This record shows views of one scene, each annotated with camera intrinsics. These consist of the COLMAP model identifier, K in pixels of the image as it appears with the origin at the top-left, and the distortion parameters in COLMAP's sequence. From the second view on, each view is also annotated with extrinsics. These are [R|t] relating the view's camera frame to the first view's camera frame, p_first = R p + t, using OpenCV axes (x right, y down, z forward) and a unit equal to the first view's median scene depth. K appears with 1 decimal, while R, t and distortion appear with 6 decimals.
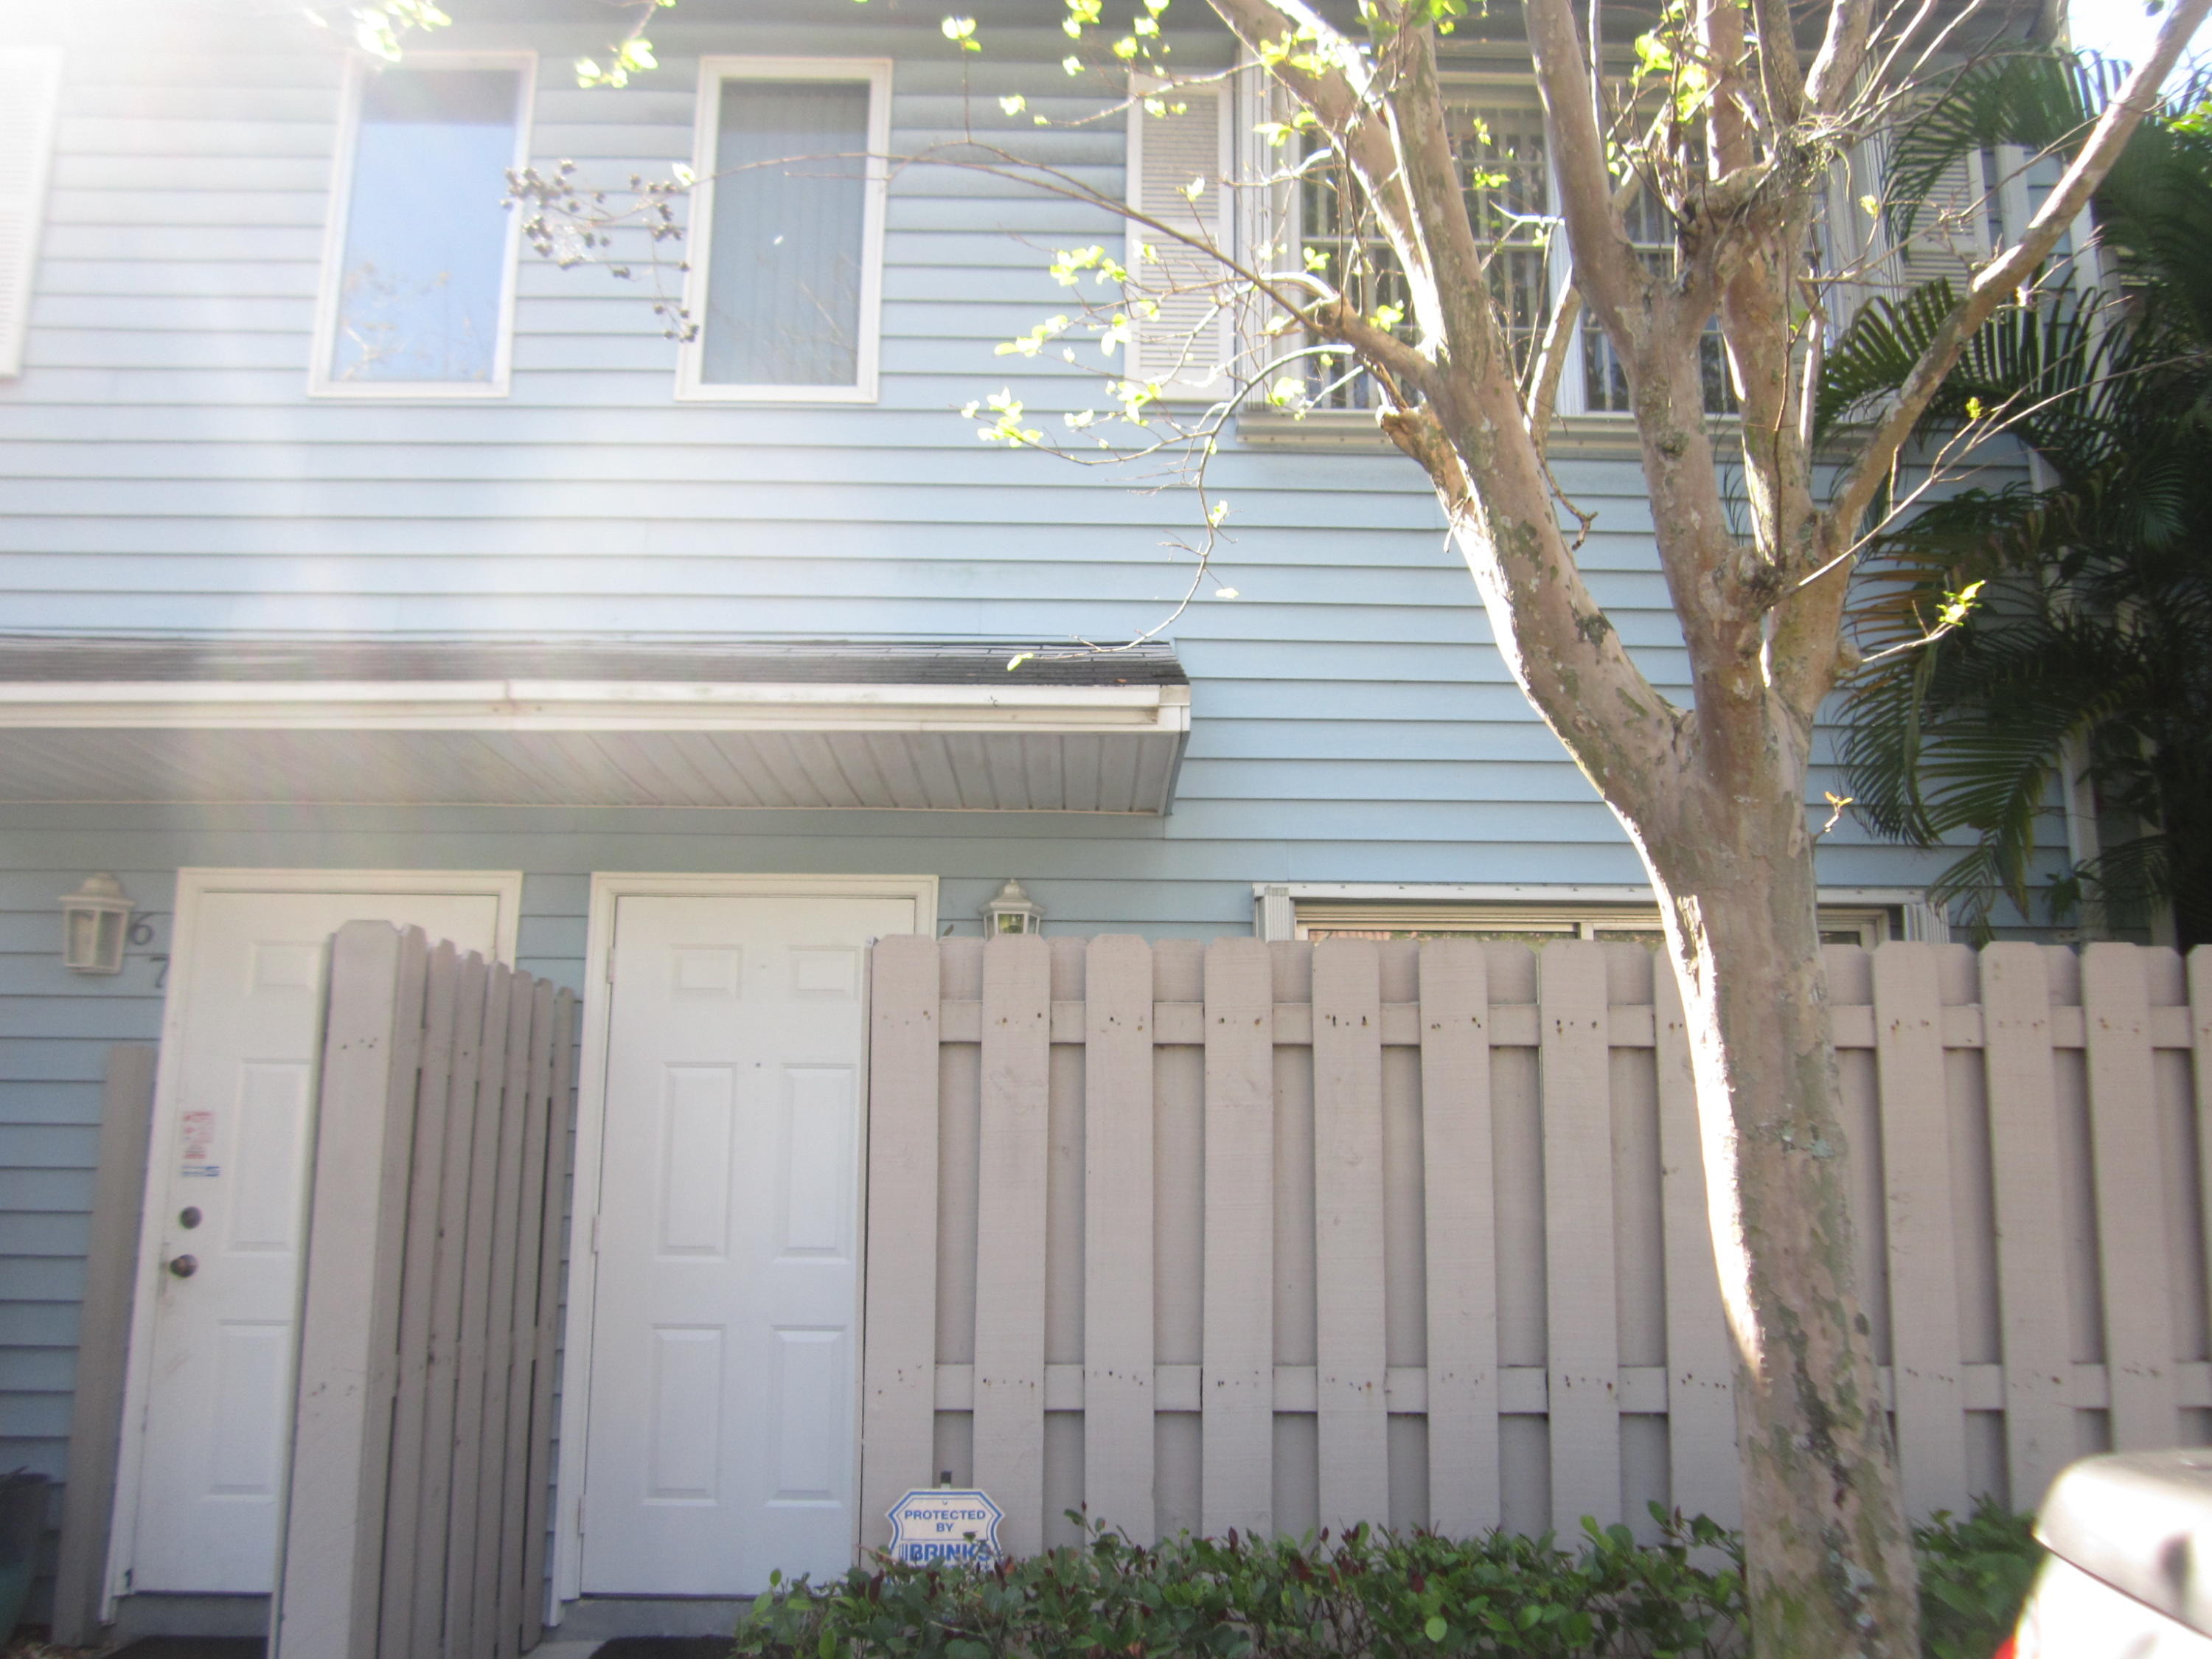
lens RADIAL K [[1829.6, 0, 1110.8], [0, 1829.6, 828.9], [0, 0, 1]] dist [-0.044240, 0.018943]
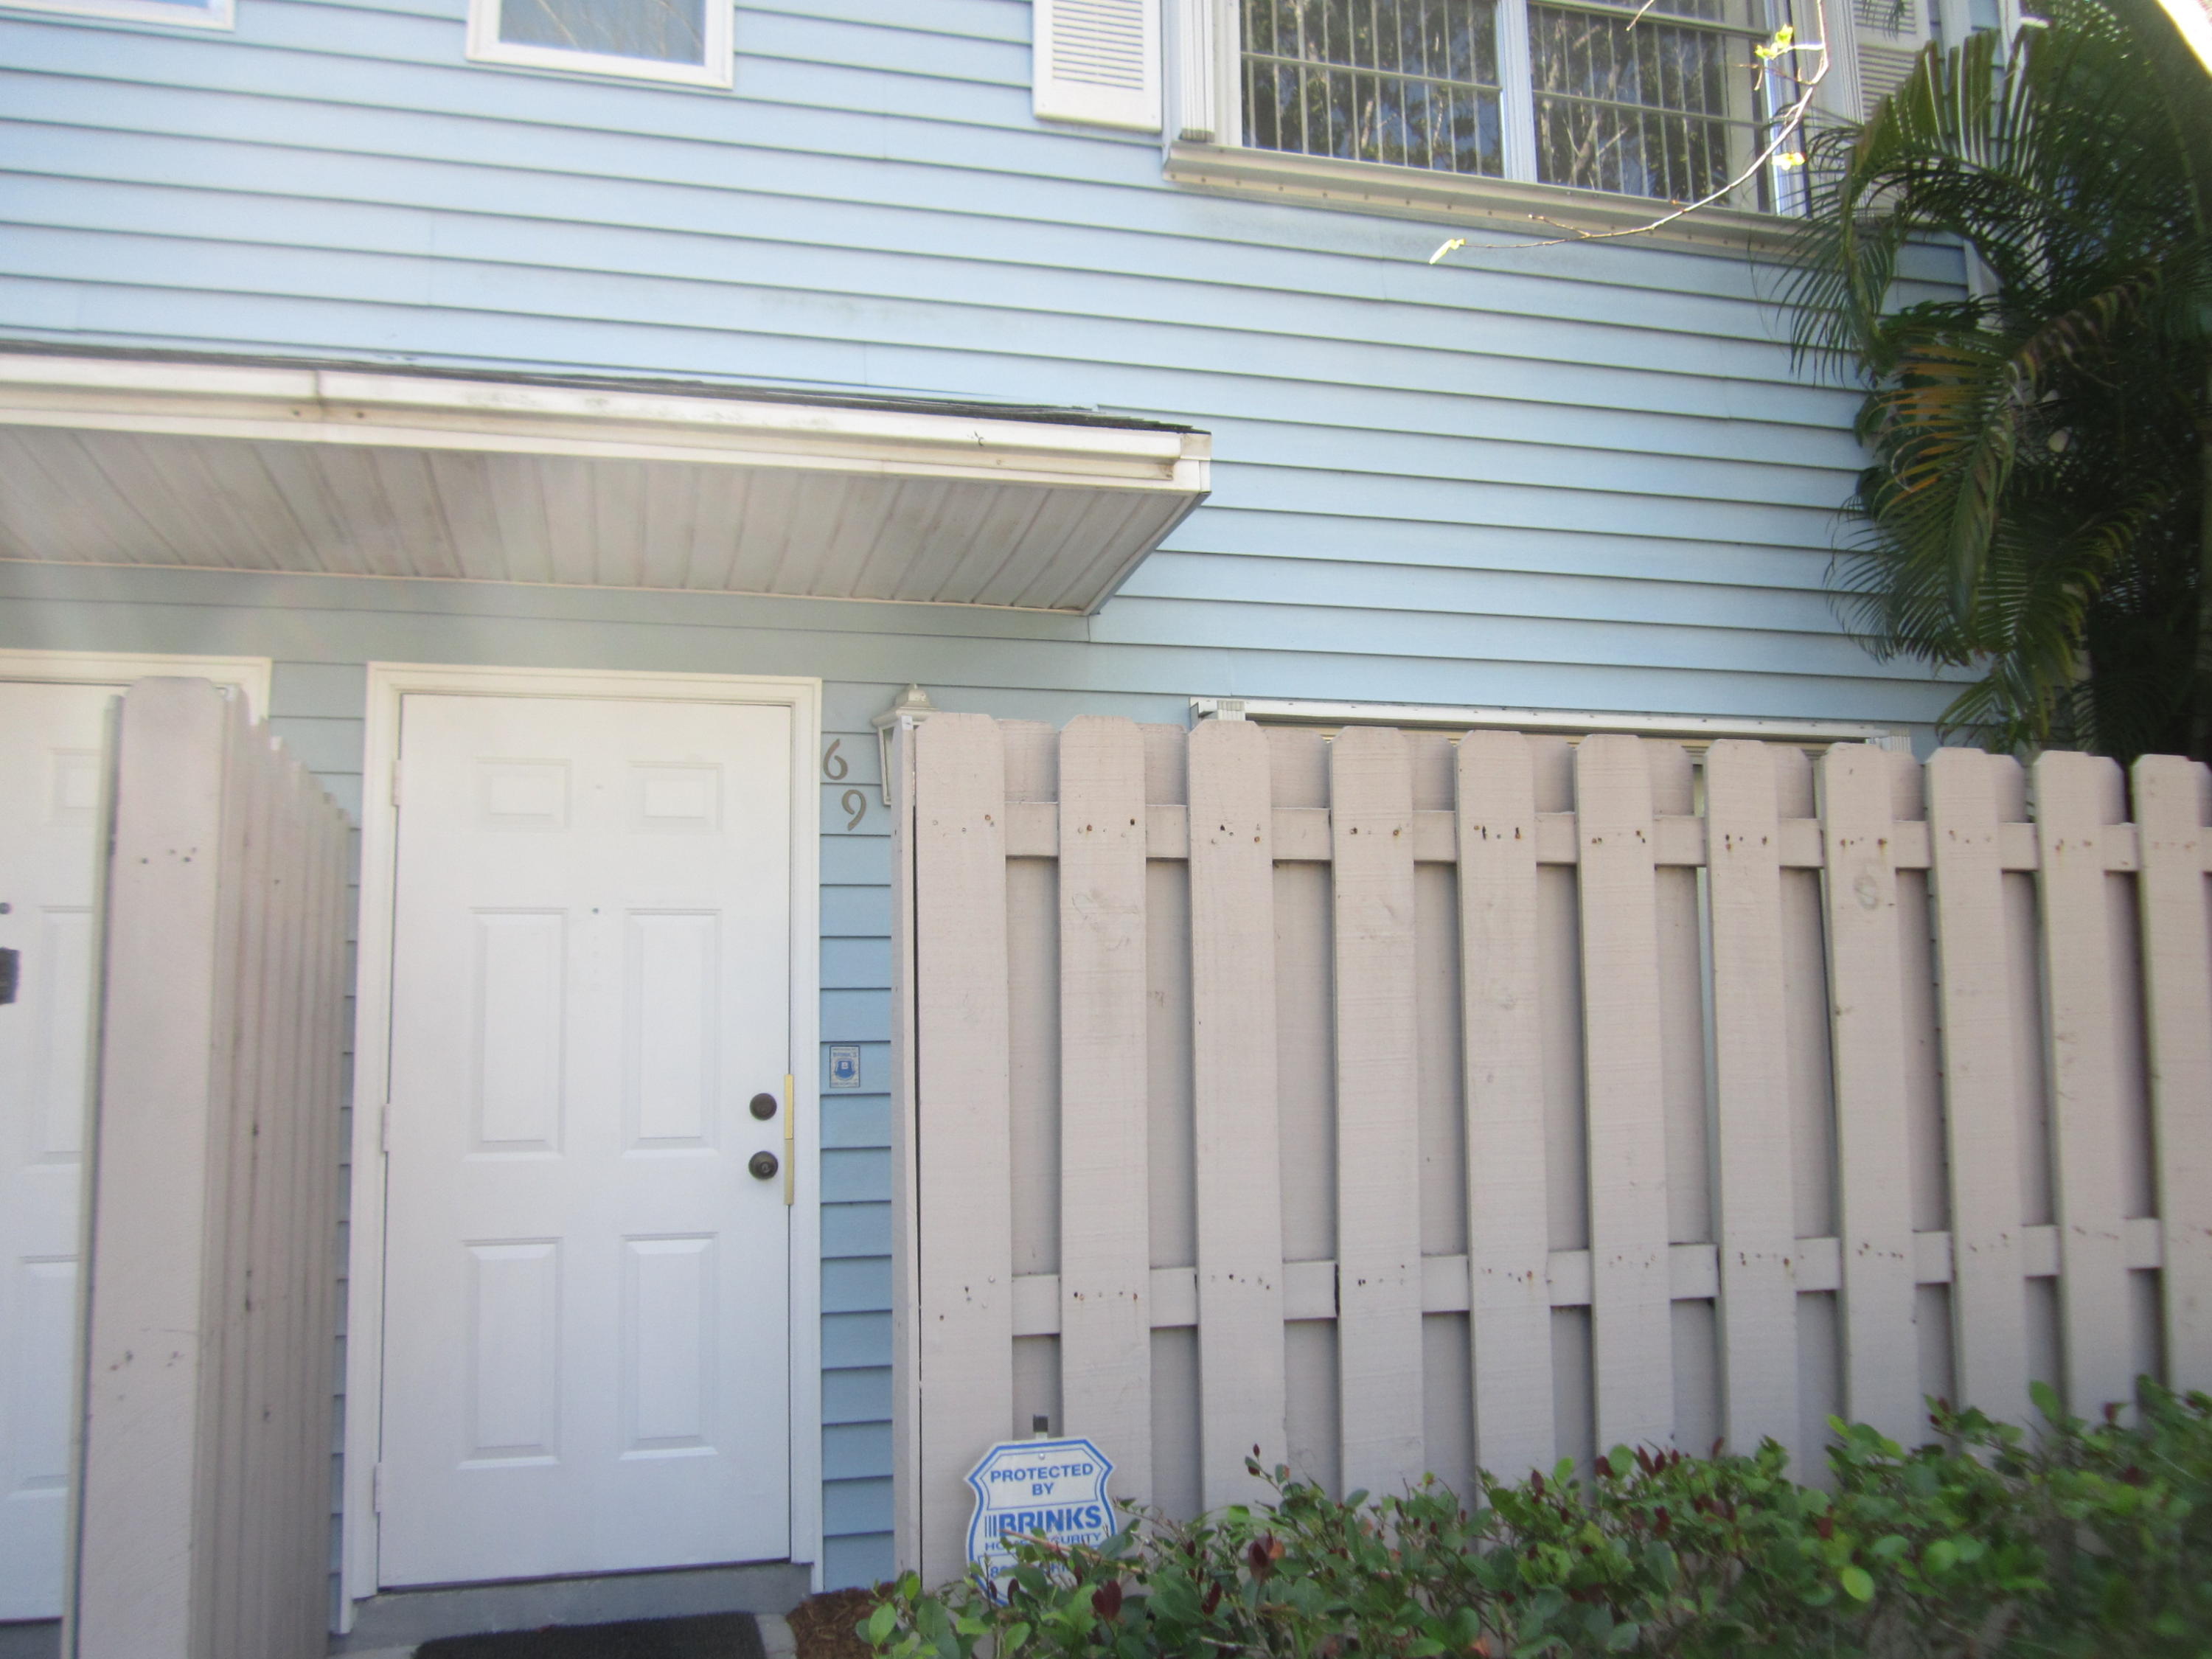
lens RADIAL K [[1829.6, 0, 1107.6], [0, 1829.6, 827.5], [0, 0, 1]] dist [-0.044240, 0.018943]
pose [[0.970892, 0.008471, 0.239367, -0.193068], [-0.022635, 0.998147, 0.056486, 0.050503], [-0.238445, -0.060260, 0.969285, 0.212651]]
